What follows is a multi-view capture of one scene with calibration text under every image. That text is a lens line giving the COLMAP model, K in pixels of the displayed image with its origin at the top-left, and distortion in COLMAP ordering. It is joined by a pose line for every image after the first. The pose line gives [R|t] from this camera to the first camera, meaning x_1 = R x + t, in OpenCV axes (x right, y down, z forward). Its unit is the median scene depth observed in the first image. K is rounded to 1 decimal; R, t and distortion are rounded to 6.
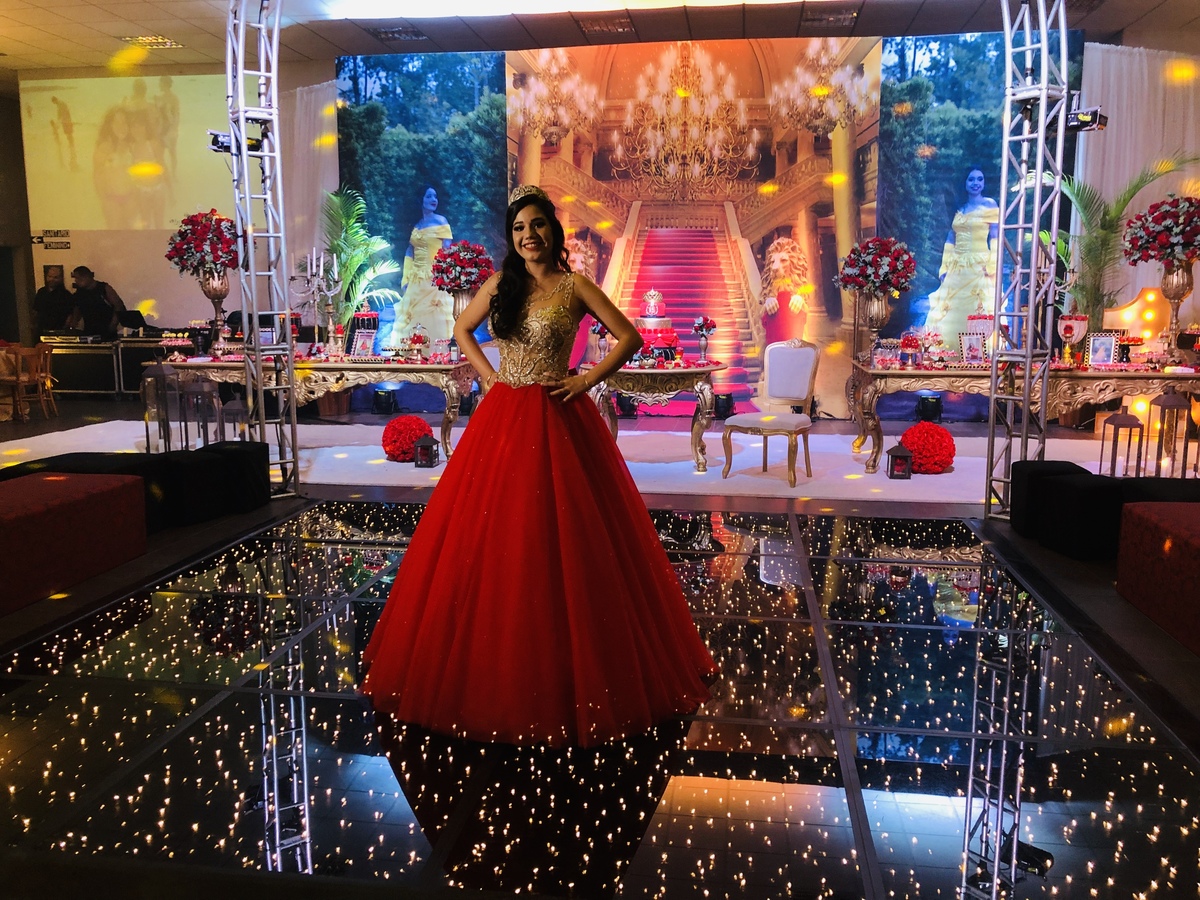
lens RADIAL K [[982.8, 0, 602.1], [0, 982.8, 441.7], [0, 0, 1]] dist [0.030077, -0.027625]
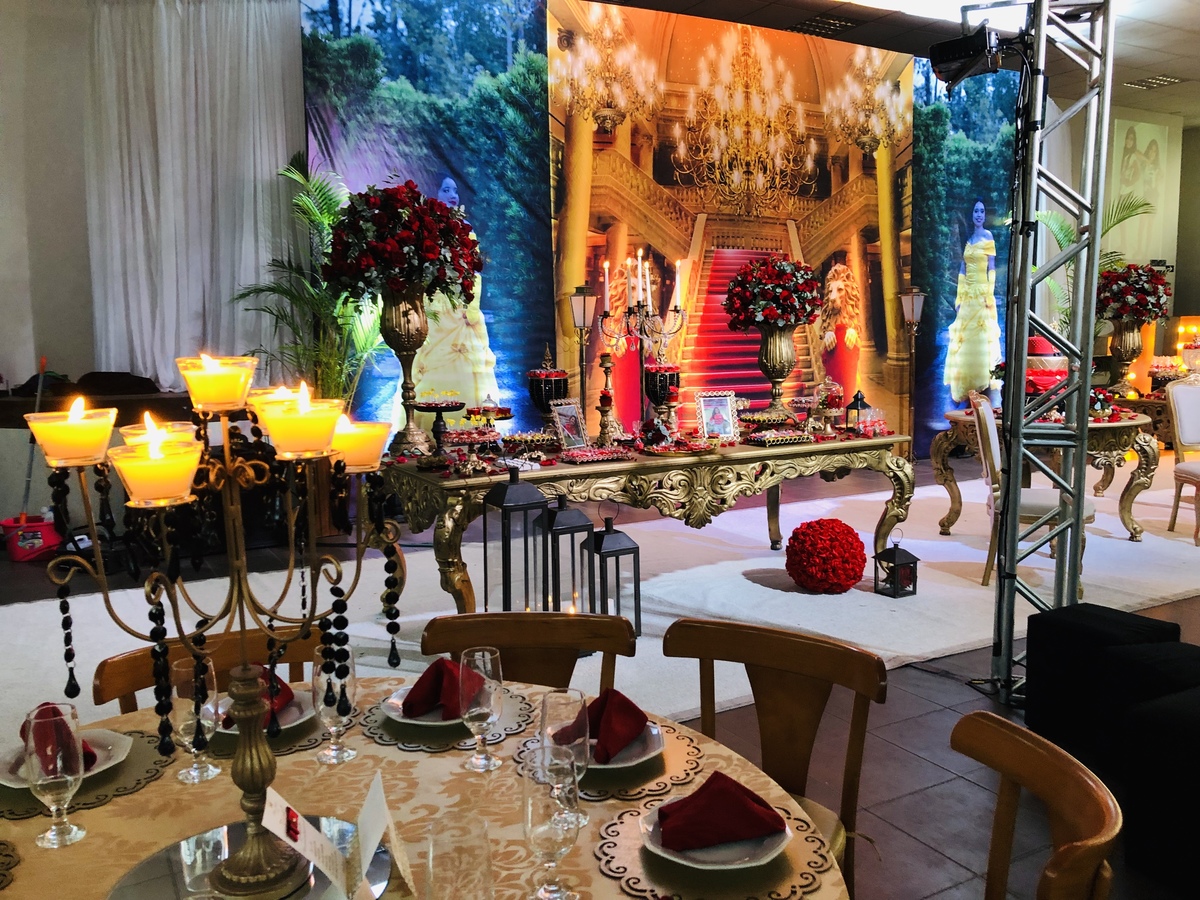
lens RADIAL K [[982.8, 0, 595.7], [0, 982.8, 444.3], [0, 0, 1]] dist [0.030077, -0.027625]
pose [[0.792708, -0.084842, 0.603669, -0.533700], [0.104613, 0.994510, 0.002399, -0.070304], [-0.600558, 0.061250, 0.797232, 0.430206]]
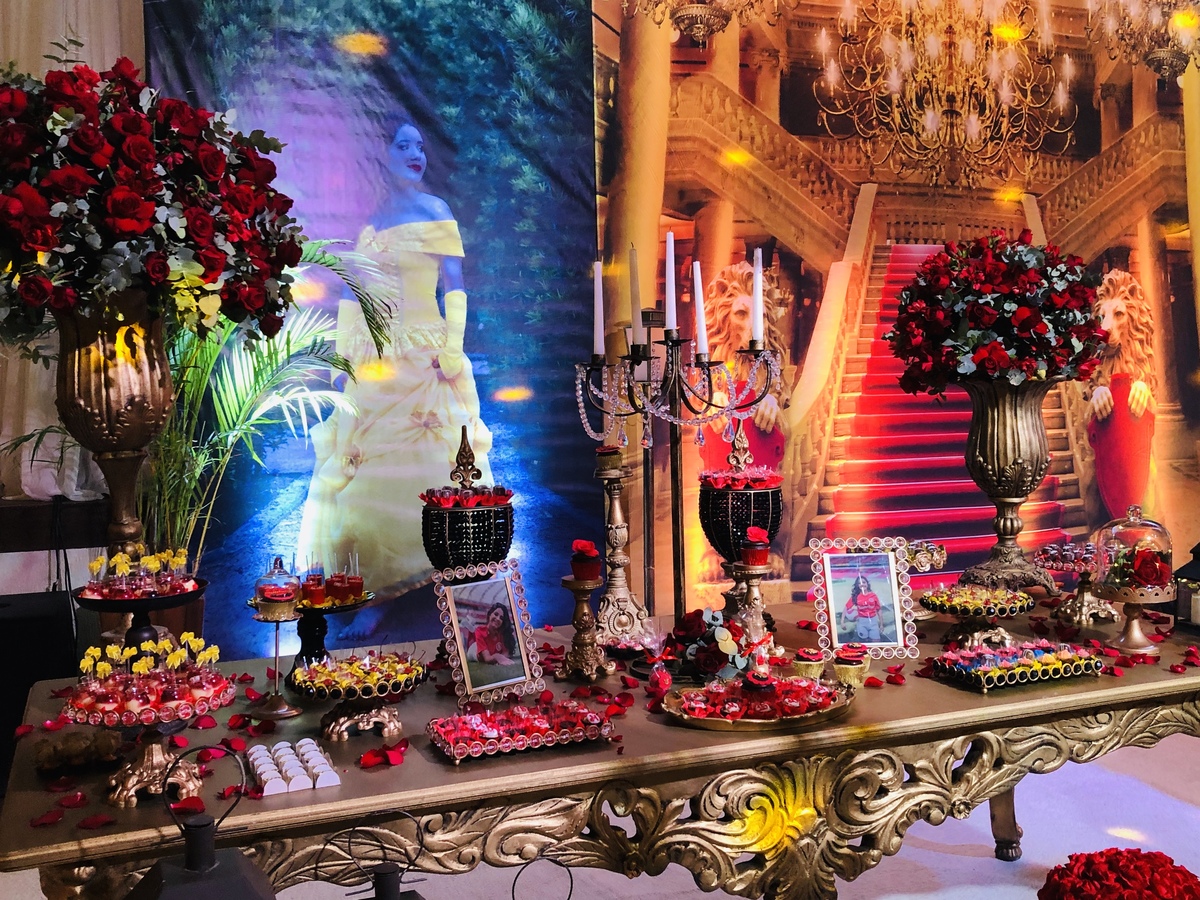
lens RADIAL K [[1231.6, 0, 592.7], [0, 1231.6, 447.6], [0, 0, 1]] dist [0.015118, 0.000000]
pose [[0.870223, -0.046576, 0.490452, -0.365530], [0.091797, 0.993416, -0.068537, -0.095899], [-0.484031, 0.104665, 0.868769, 0.580576]]
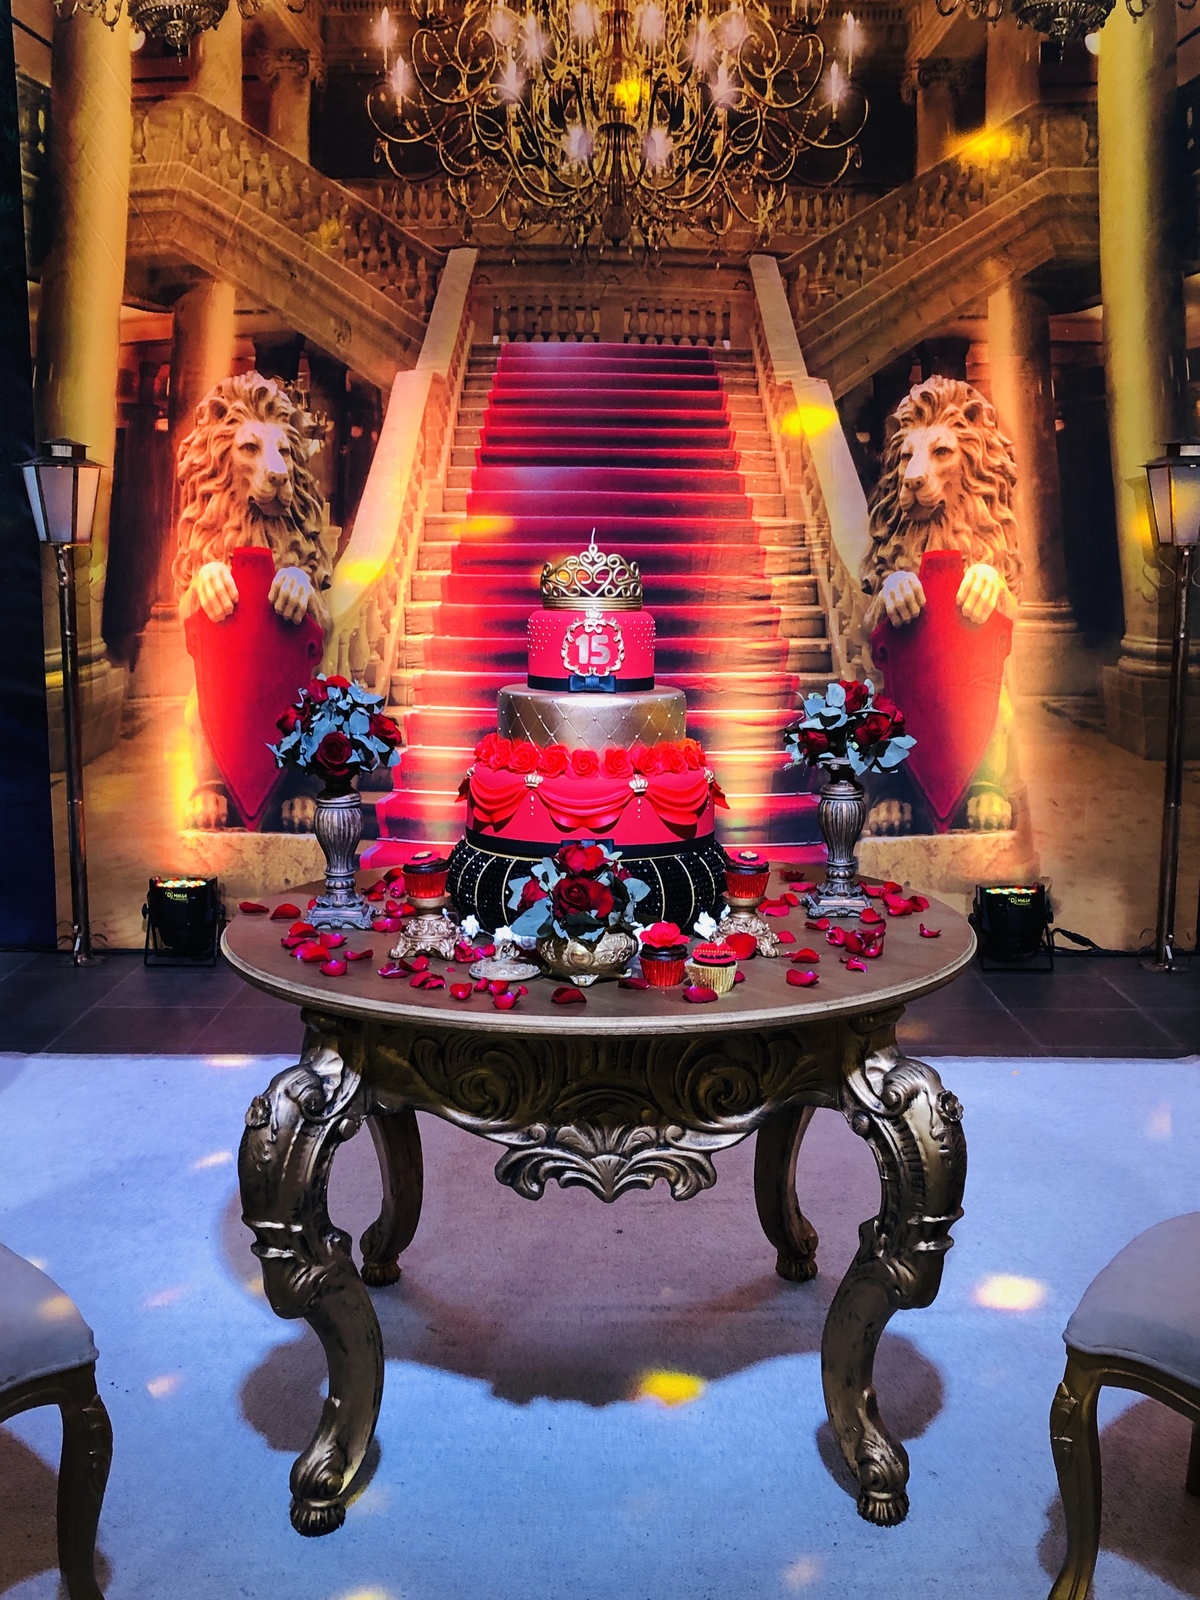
lens RADIAL K [[1642.1, 0, 595.9], [0, 1642.1, 812.0], [0, 0, 1]] dist [0.015118, 0.000000]
pose [[0.991149, -0.018805, 0.131413, 0.006623], [0.017894, 0.999807, 0.008108, -0.076225], [-0.131540, -0.005685, 0.991295, 0.497666]]
